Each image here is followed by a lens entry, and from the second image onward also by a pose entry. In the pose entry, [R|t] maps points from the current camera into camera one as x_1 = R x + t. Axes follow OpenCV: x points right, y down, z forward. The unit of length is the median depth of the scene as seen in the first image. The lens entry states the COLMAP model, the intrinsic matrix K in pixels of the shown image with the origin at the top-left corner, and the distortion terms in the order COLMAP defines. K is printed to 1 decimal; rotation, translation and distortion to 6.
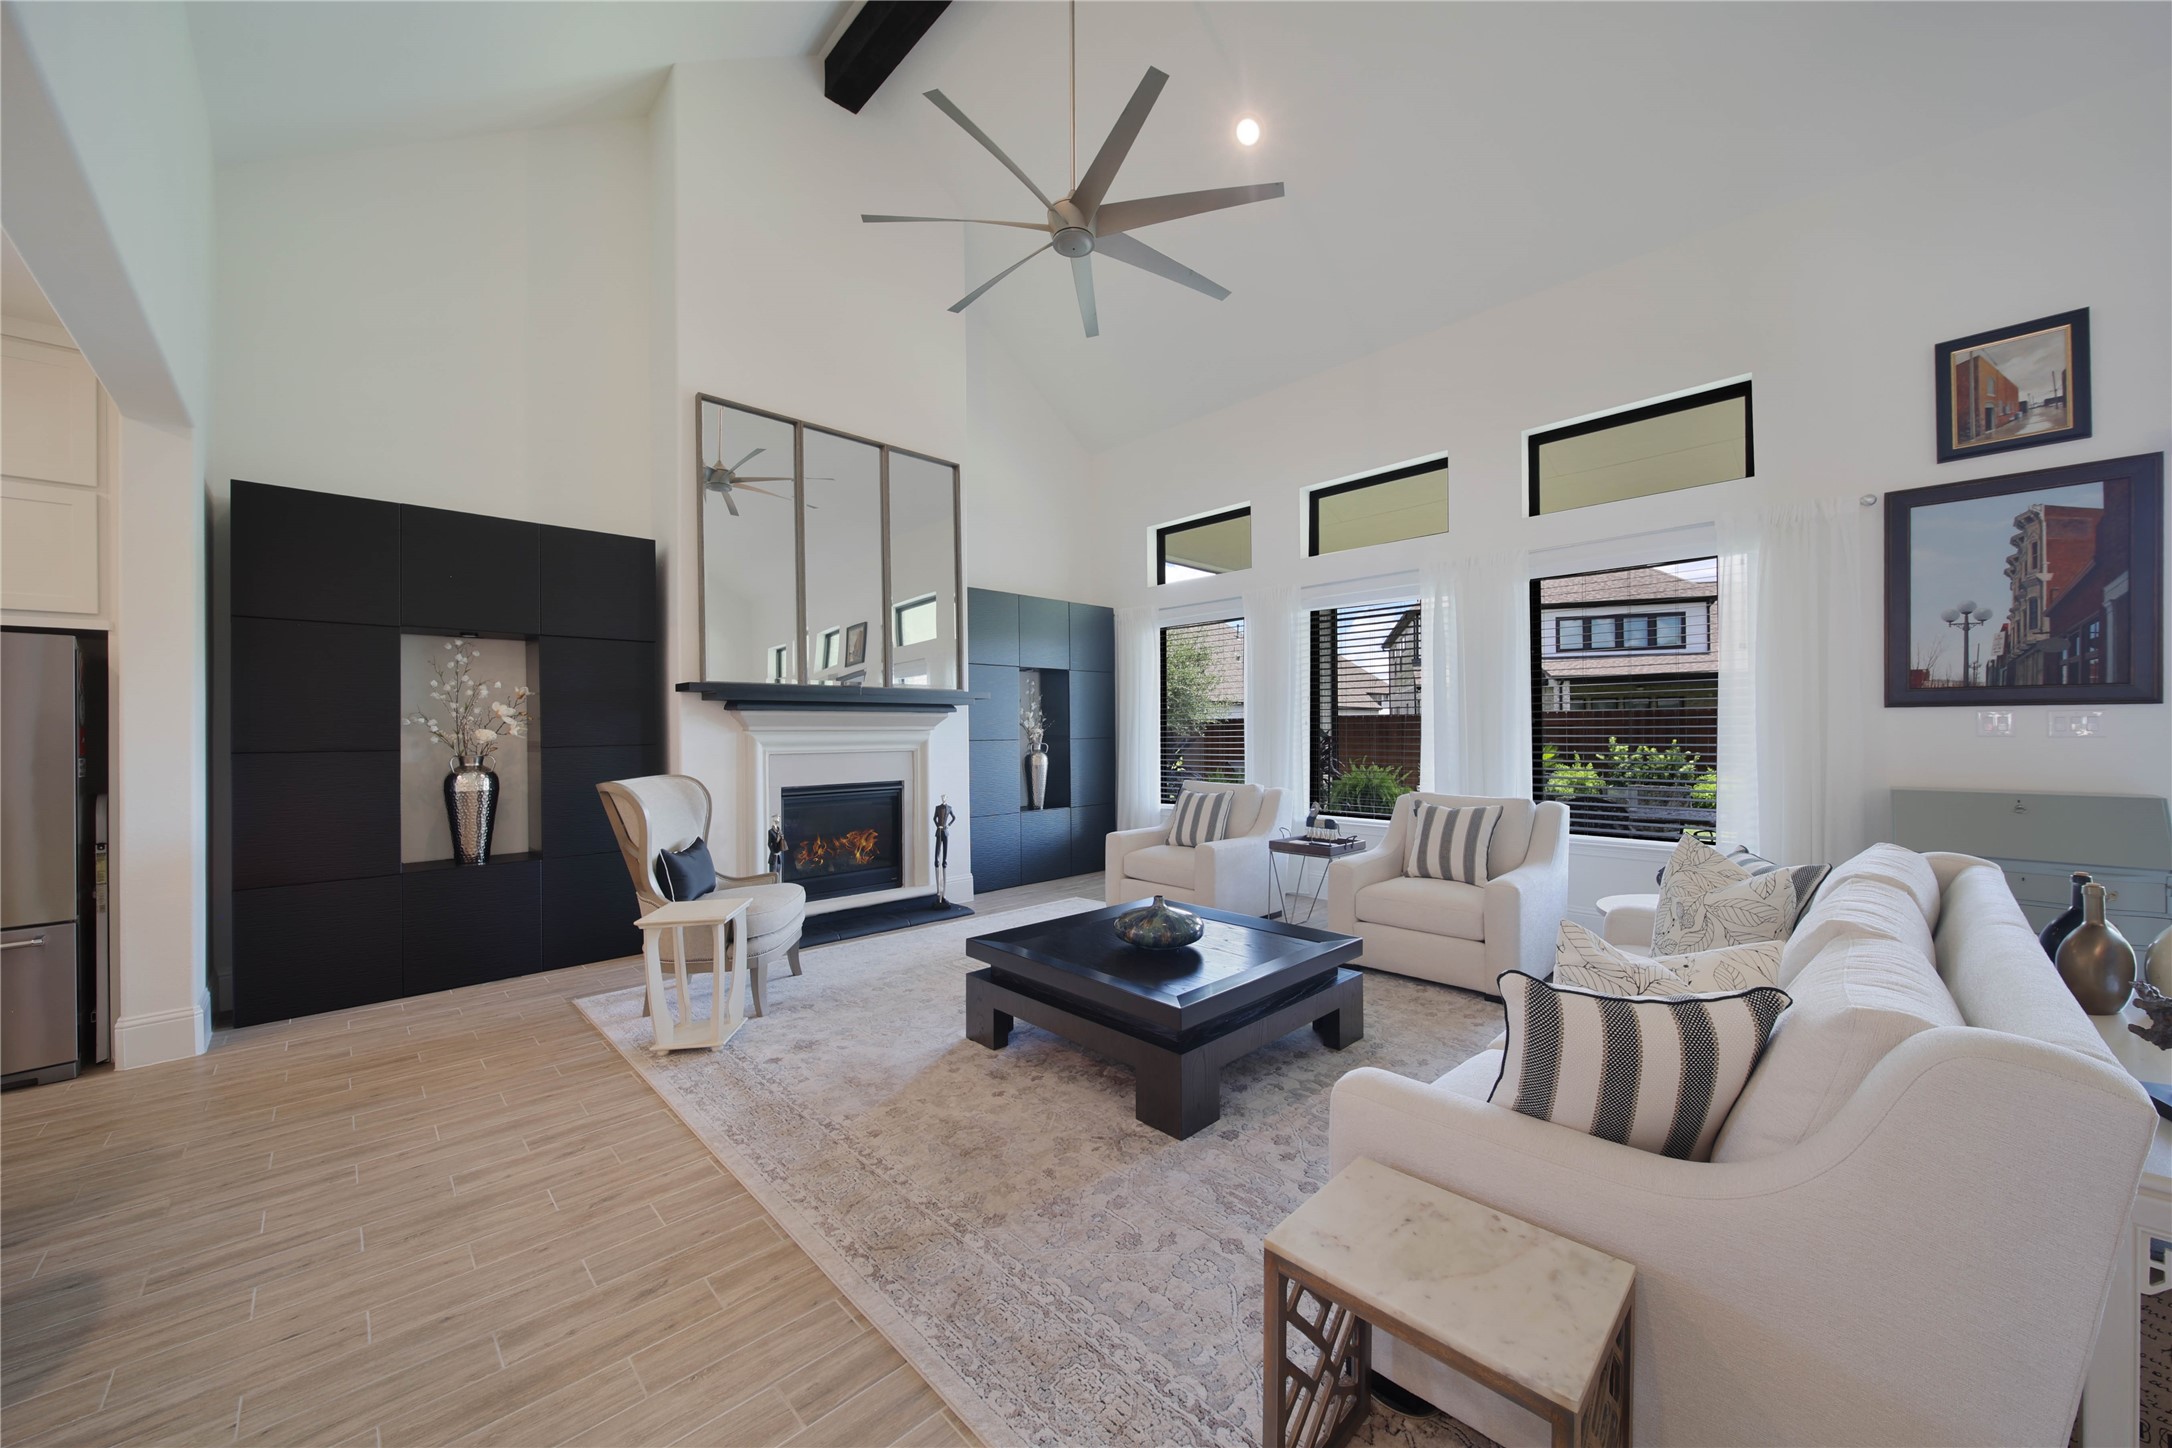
lens RADIAL K [[781.5, 0, 1094.8], [0, 781.5, 730.6], [0, 0, 1]] dist [-0.000280, -0.000256]
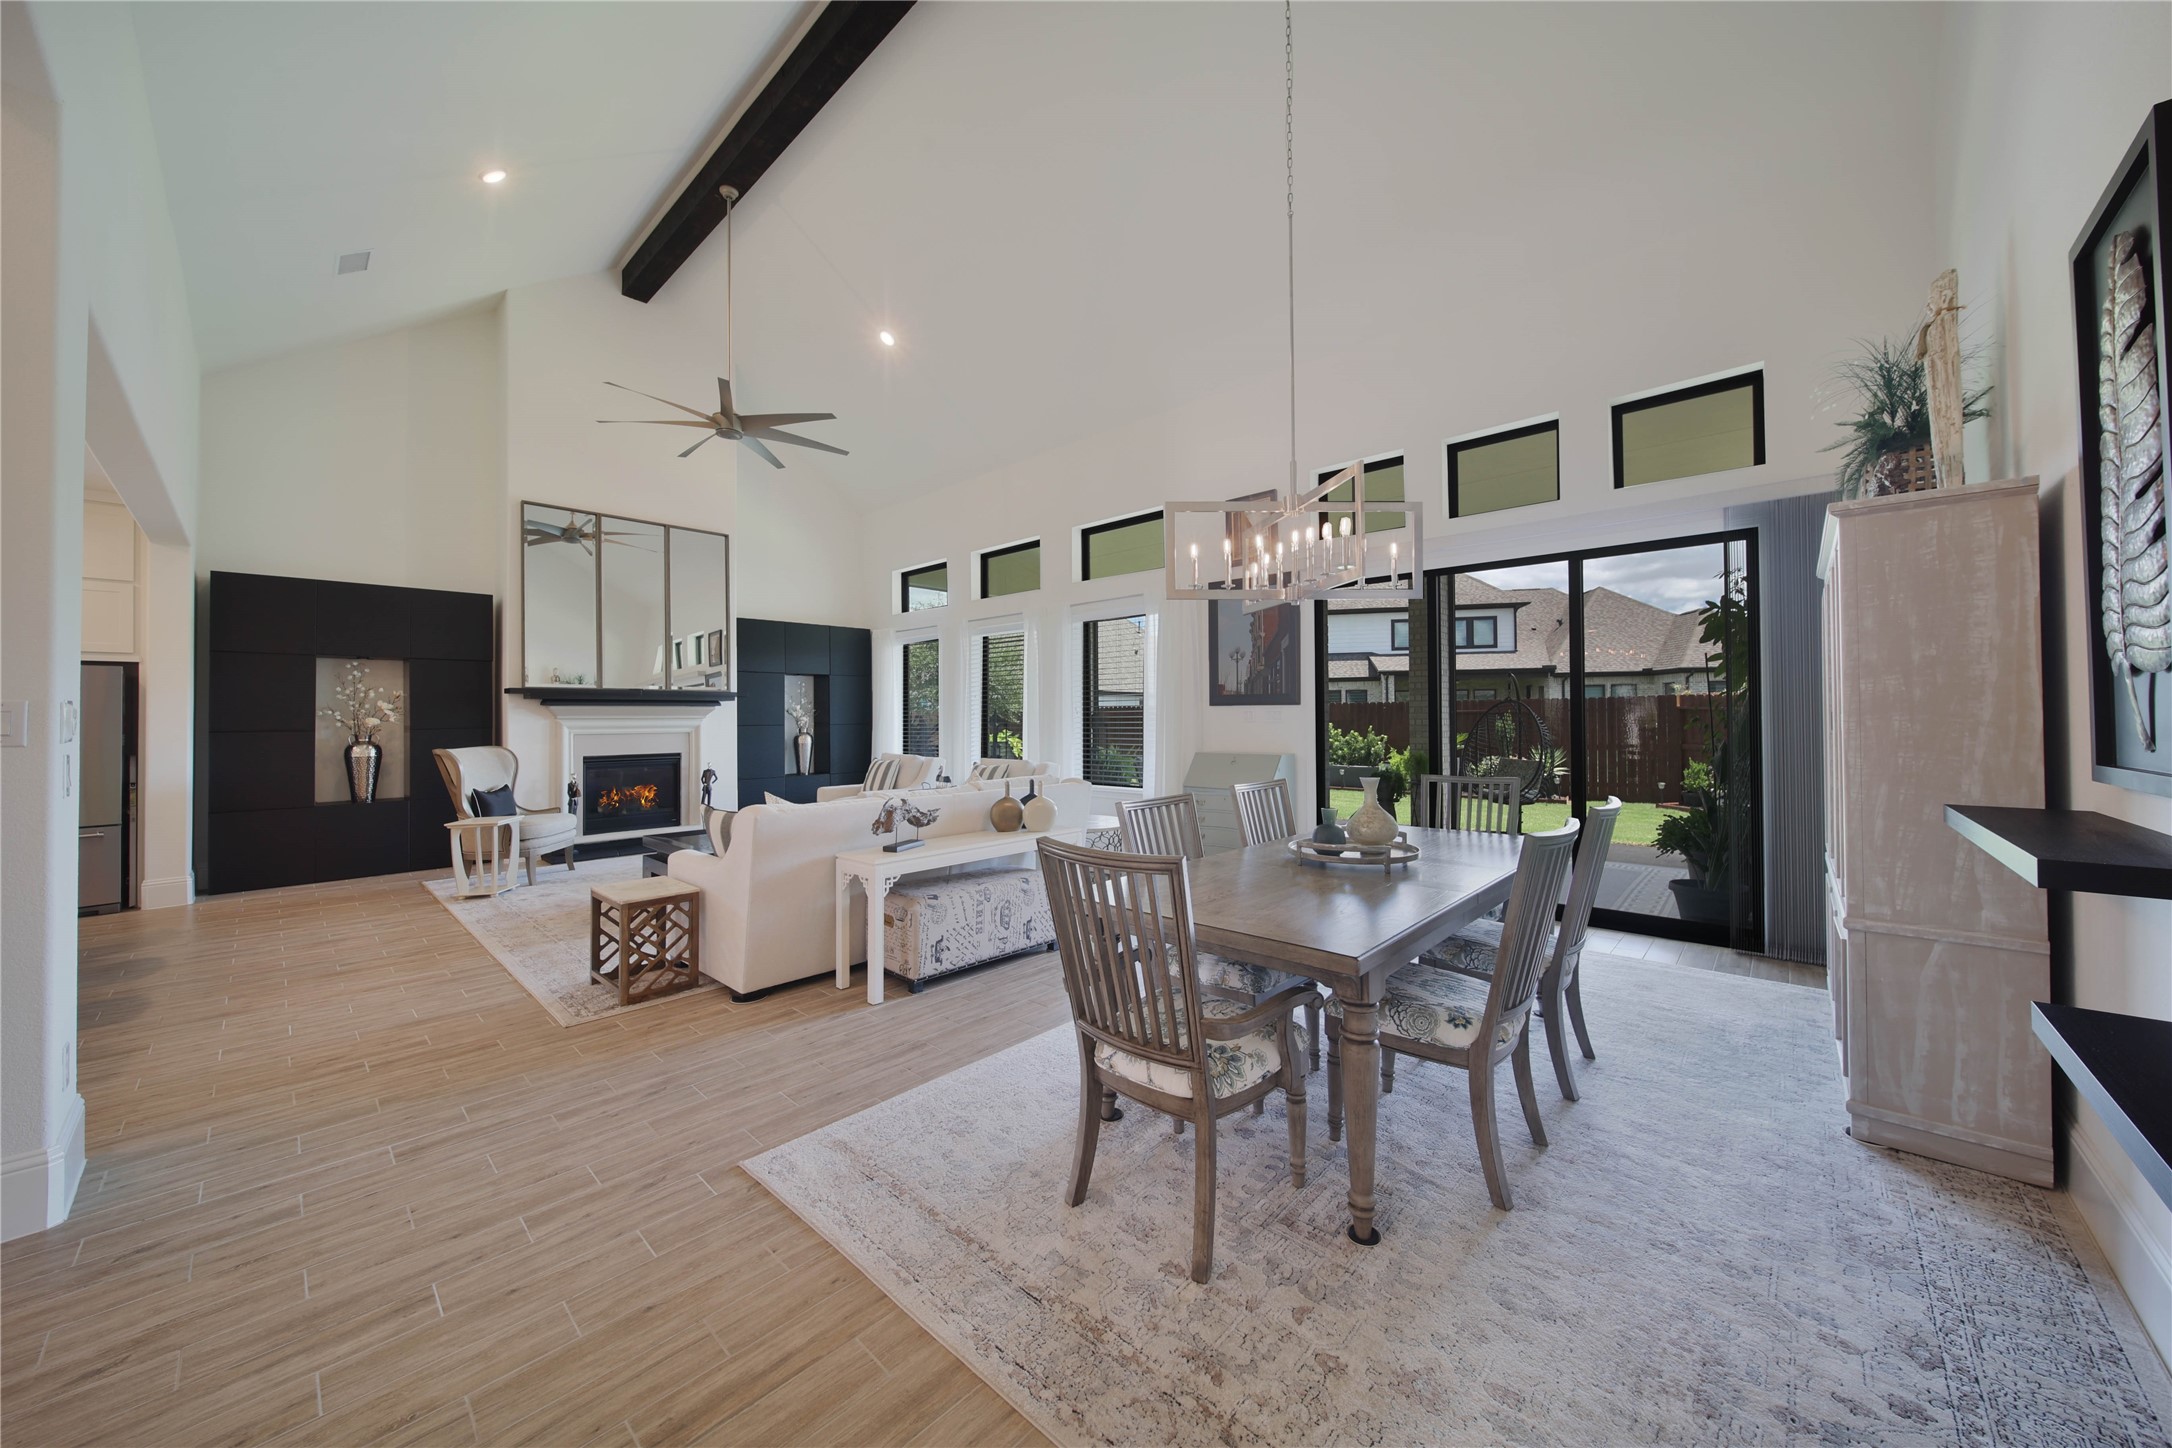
lens RADIAL K [[761.5, 0, 1090.8], [0, 761.5, 709.5], [0, 0, 1]] dist [-0.000108, -0.000767]
pose [[0.998756, 0.000844, 0.049848, 0.536182], [-0.000314, 0.999943, -0.010642, -0.002595], [-0.049854, 0.010613, 0.998700, -0.550852]]
